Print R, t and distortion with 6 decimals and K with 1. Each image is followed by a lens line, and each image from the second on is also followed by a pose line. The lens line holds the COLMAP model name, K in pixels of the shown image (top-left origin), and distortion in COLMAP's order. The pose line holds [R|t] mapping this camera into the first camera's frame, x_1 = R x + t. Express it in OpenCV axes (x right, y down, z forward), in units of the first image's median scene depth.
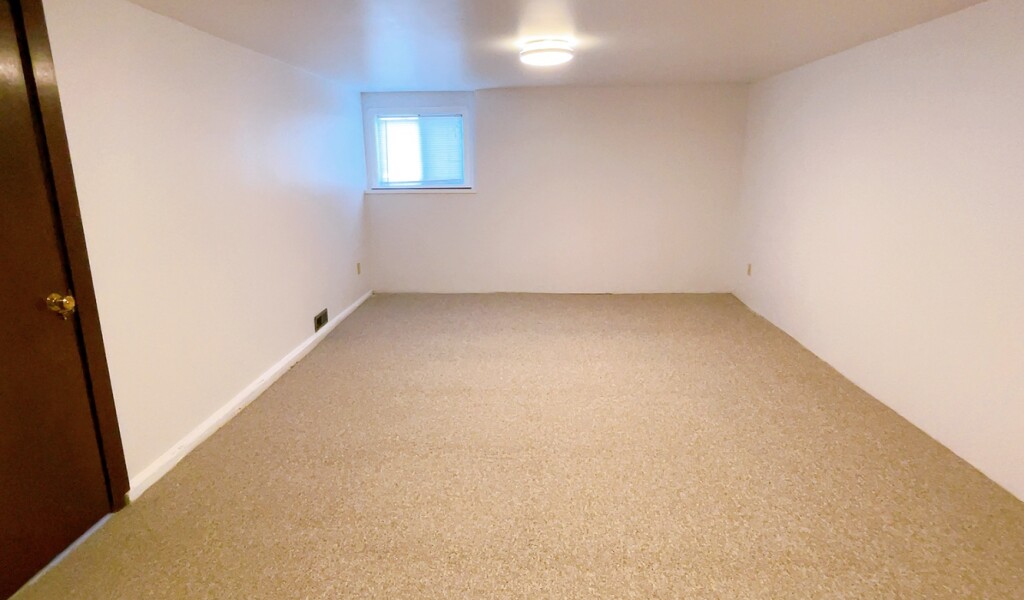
lens RADIAL K [[563.7, 0, 502.6], [0, 563.7, 301.6], [0, 0, 1]] dist [0.000825, -0.000293]
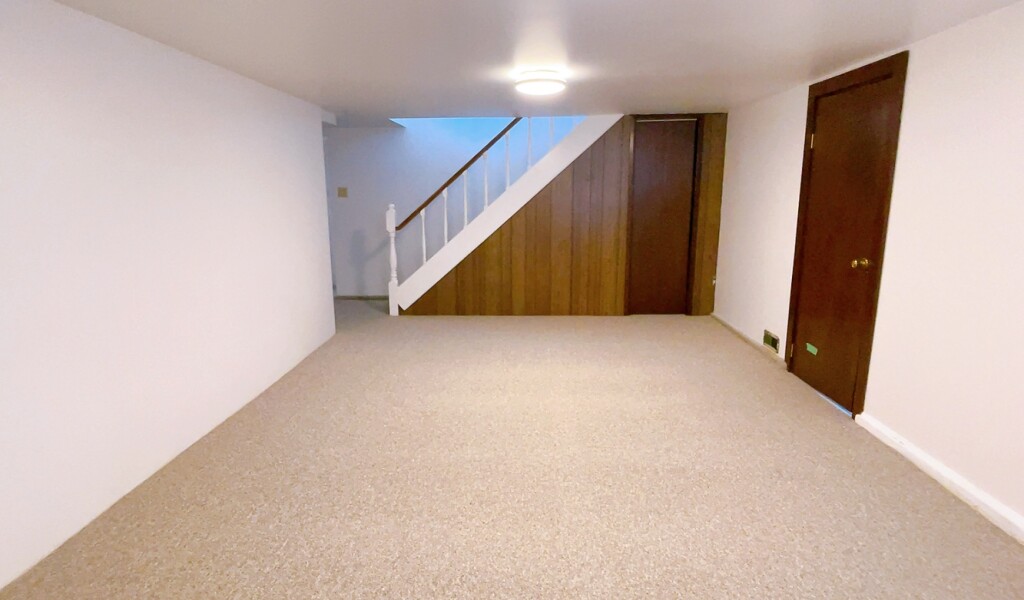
lens RADIAL K [[563.7, 0, 502.6], [0, 563.7, 301.6], [0, 0, 1]] dist [0.000825, -0.000293]
pose [[-0.999848, 0.016829, -0.004509, 0.188597], [0.013244, 0.902314, 0.430876, -0.473533], [0.011320, 0.430751, -0.902400, 1.939876]]
